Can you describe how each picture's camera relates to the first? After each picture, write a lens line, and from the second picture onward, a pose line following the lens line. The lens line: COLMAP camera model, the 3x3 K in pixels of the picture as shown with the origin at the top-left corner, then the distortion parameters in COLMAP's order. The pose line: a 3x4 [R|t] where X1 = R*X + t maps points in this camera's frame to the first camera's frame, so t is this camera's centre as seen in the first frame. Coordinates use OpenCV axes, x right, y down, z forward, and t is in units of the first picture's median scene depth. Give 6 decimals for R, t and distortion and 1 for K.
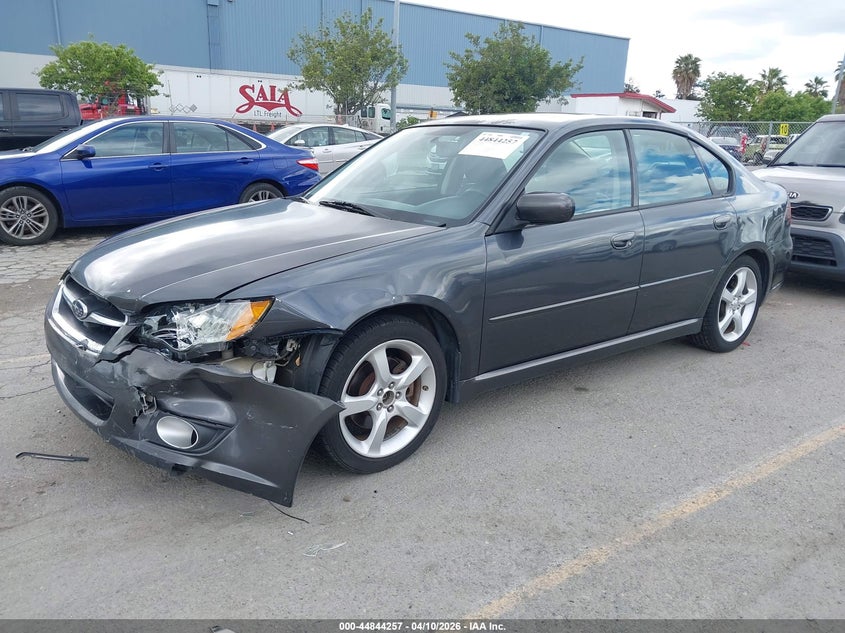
lens RADIAL K [[638.3, 0, 418.4], [0, 638.3, 315.8], [0, 0, 1]] dist [0.014770, -0.001104]
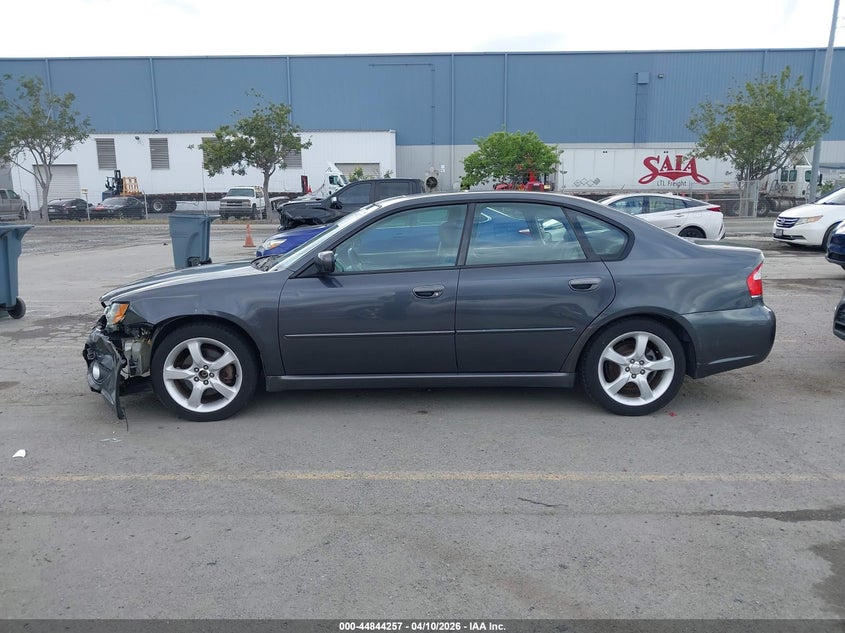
lens RADIAL K [[627.8, 0, 419.0], [0, 627.8, 318.9], [0, 0, 1]] dist [0.006241, 0.009387]
pose [[0.822104, 0.073466, -0.564578, 0.375135], [-0.127803, 0.990146, -0.057254, 0.002925], [0.554808, 0.119223, 0.823392, -0.004836]]
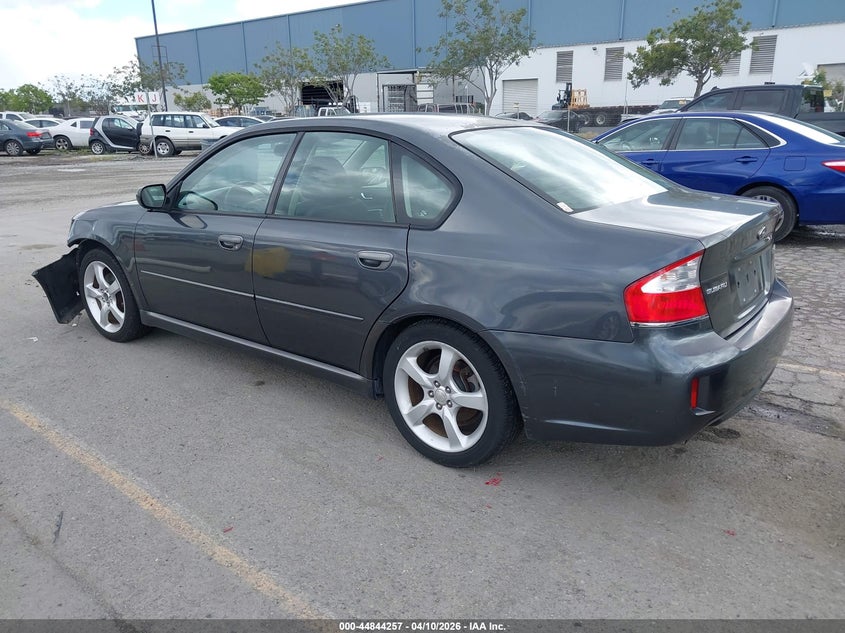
lens RADIAL K [[638.3, 0, 418.4], [0, 638.3, 315.8], [0, 0, 1]] dist [0.014770, -0.001104]
pose [[0.306790, 0.255843, -0.916746, 0.521148], [-0.246624, 0.951666, 0.183056, -0.100994], [0.919269, 0.169932, 0.355059, 0.350296]]
